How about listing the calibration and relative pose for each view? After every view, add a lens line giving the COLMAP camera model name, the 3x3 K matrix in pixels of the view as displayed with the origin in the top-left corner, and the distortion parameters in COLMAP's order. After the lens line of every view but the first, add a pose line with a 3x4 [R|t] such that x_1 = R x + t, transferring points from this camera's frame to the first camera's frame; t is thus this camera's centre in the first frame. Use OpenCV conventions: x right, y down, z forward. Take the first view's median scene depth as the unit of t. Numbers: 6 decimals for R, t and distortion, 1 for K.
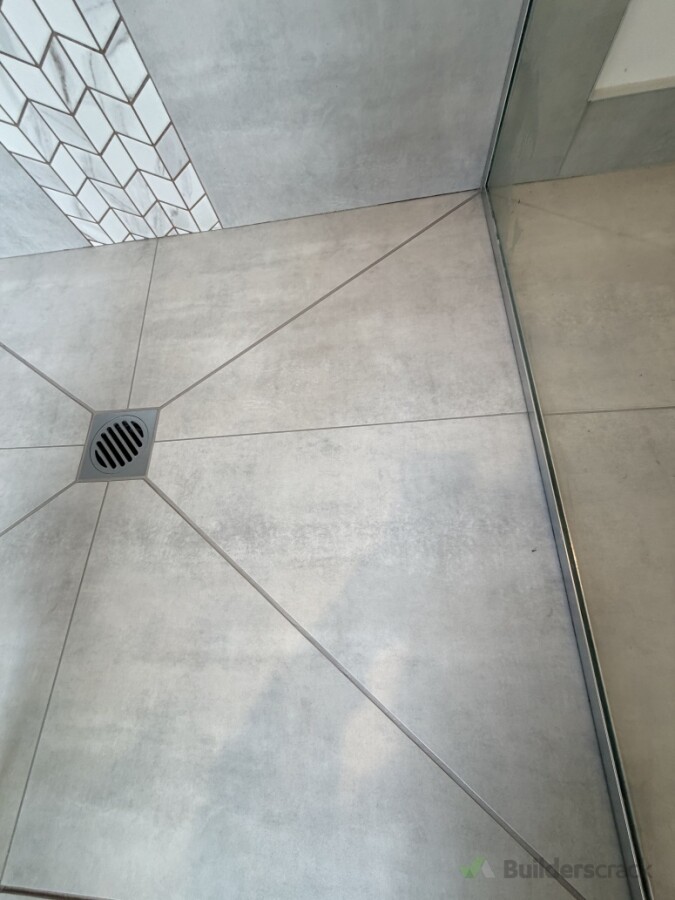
lens RADIAL K [[363.5, 0, 337.5], [0, 363.5, 450.0], [0, 0, 1]] dist [0.001504, 0.000115]
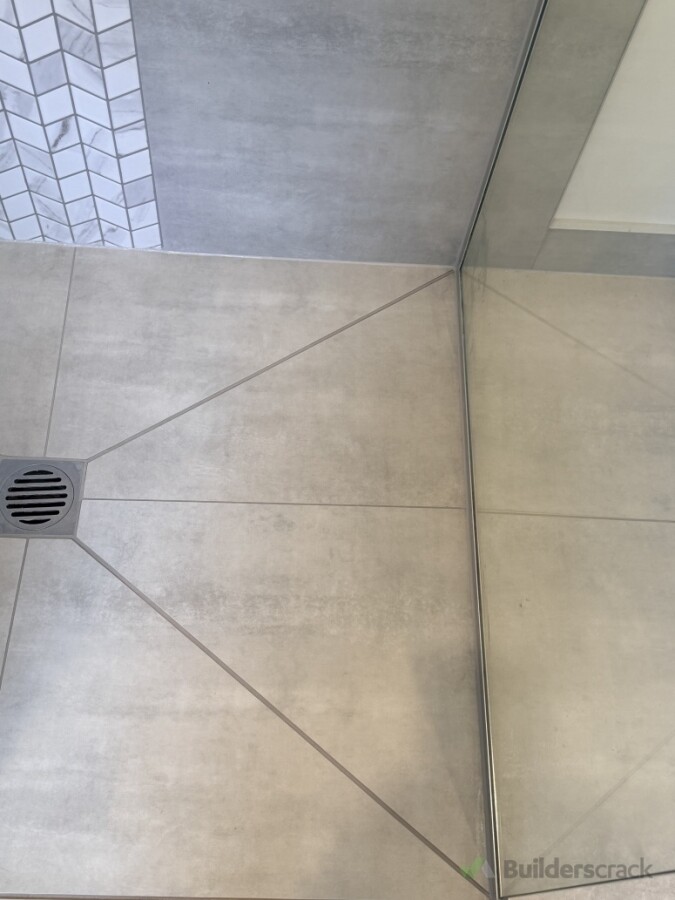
lens RADIAL K [[1157.0, 0, 337.5], [0, 1157.0, 450.0], [0, 0, 1]] dist [0.214139, -0.660578]
pose [[0.975226, 0.110191, 0.191812, -0.535605], [-0.090793, 0.990087, -0.107165, 0.128746], [-0.201720, 0.087095, 0.975563, -2.276420]]
